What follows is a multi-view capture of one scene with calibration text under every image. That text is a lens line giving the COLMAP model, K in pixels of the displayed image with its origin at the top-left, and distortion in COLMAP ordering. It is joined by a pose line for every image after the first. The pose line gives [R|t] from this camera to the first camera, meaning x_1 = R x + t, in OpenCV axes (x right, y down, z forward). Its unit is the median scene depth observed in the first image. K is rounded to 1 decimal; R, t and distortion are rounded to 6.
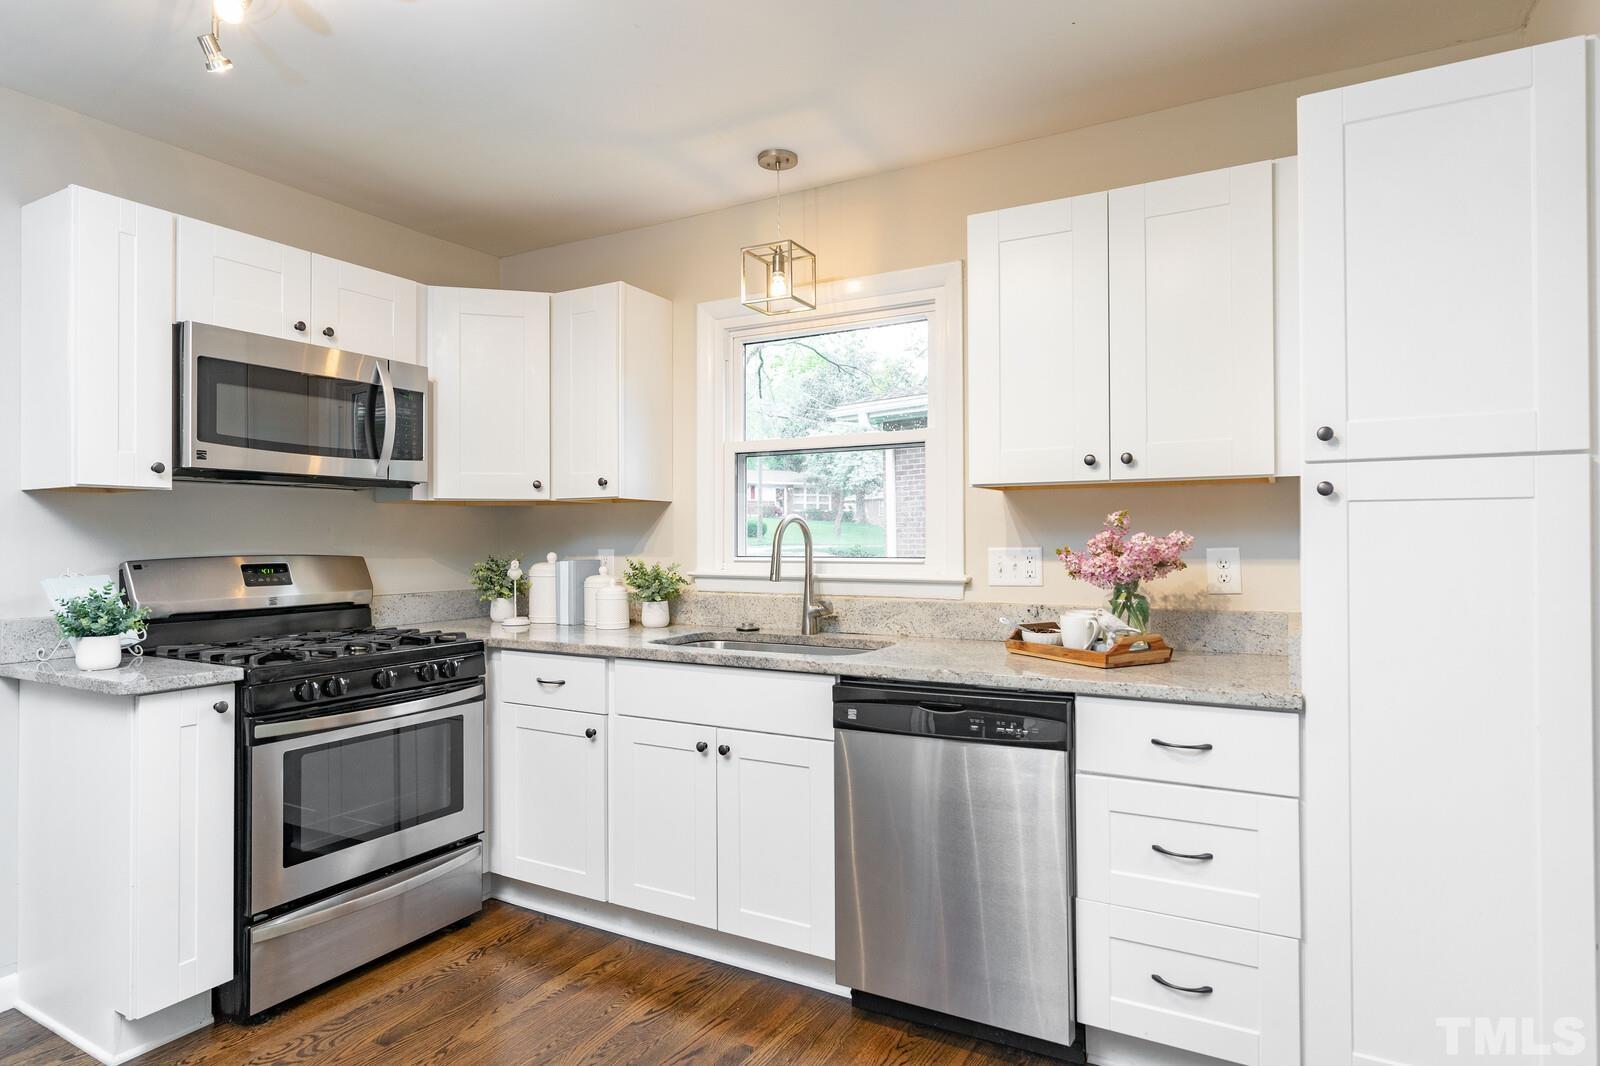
lens RADIAL K [[891.3, 0, 800.0], [0, 891.3, 533.0], [0, 0, 1]] dist [0.002597, 0.000146]
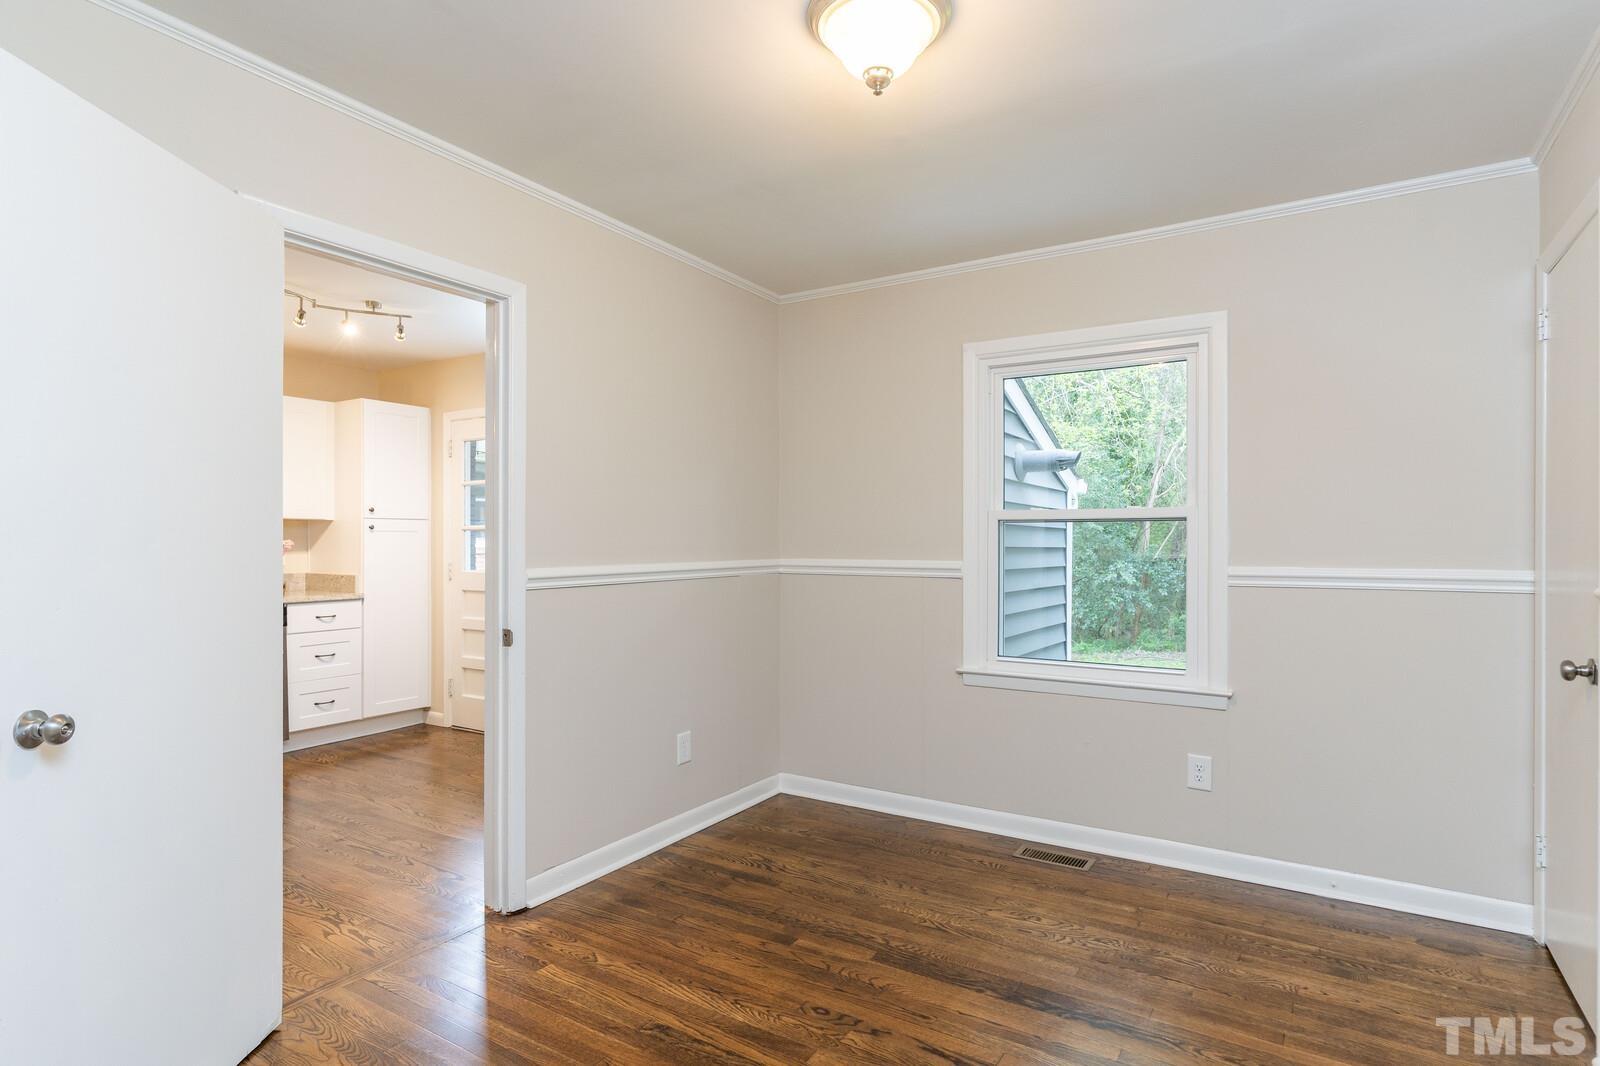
lens RADIAL K [[839.0, 0, 806.2], [0, 839.0, 546.1], [0, 0, 1]] dist [0.003478, -0.000052]
pose [[0.076615, -0.002679, 0.997057, -1.597248], [-0.006769, 0.999972, 0.003207, -0.001818], [-0.997038, -0.006995, 0.076595, -0.536967]]
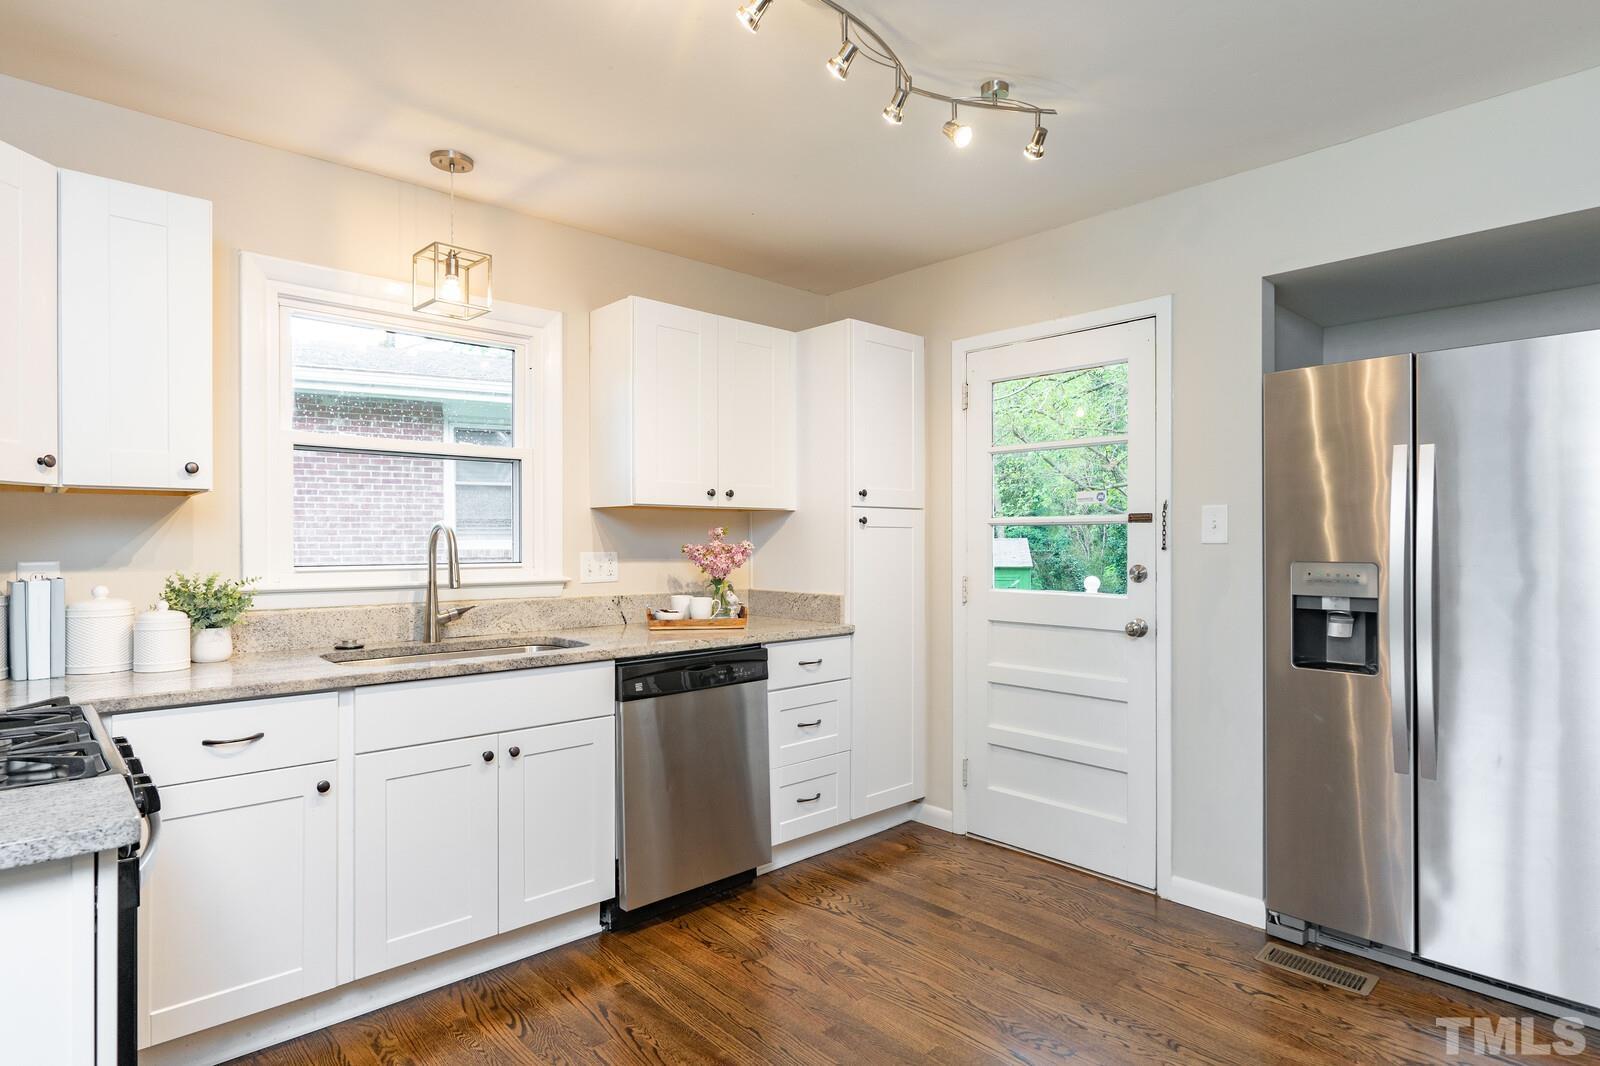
lens RADIAL K [[839.0, 0, 806.2], [0, 839.0, 546.1], [0, 0, 1]] dist [0.003478, -0.000052]
pose [[0.317854, -0.001611, 0.948138, -0.879240], [-0.005511, 0.999979, 0.003547, 0.001833], [-0.948124, -0.006353, 0.317838, 0.371756]]
